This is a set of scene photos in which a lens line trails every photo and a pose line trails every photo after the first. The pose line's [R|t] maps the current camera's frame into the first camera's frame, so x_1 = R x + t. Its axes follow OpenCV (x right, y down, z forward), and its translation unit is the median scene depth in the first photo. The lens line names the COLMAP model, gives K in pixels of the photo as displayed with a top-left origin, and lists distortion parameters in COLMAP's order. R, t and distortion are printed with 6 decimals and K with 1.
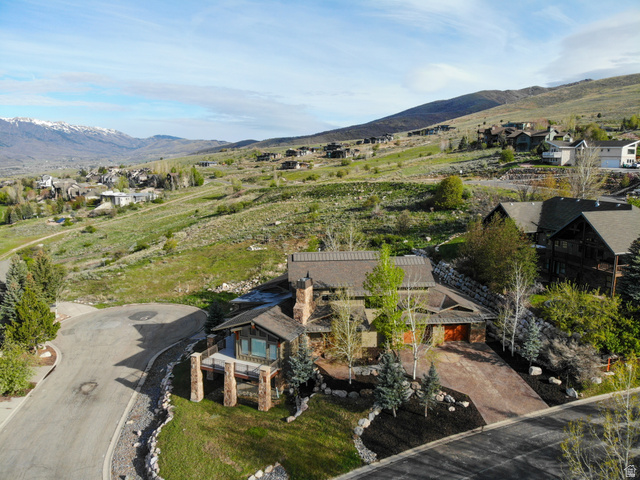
lens RADIAL K [[468.1, 0, 323.2], [0, 468.1, 237.7], [0, 0, 1]] dist [0.070122, -0.190454]
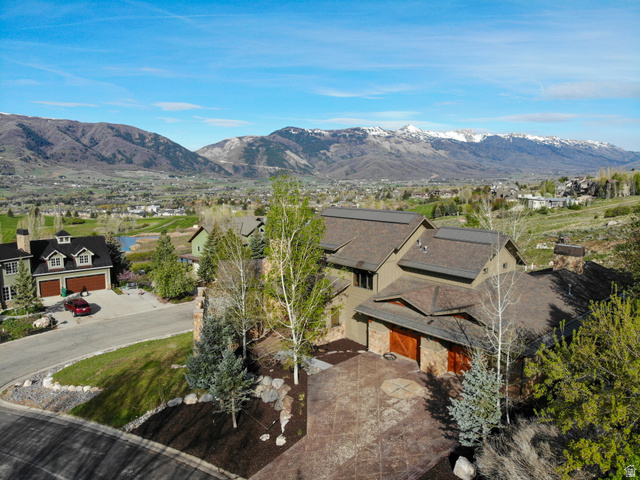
lens RADIAL K [[468.1, 0, 323.2], [0, 468.1, 237.7], [0, 0, 1]] dist [0.070122, -0.190454]
pose [[0.584147, 0.108546, -0.804357, 0.359562], [-0.131781, 0.990551, 0.037968, 0.034851], [0.800878, 0.083820, 0.592932, 0.313587]]
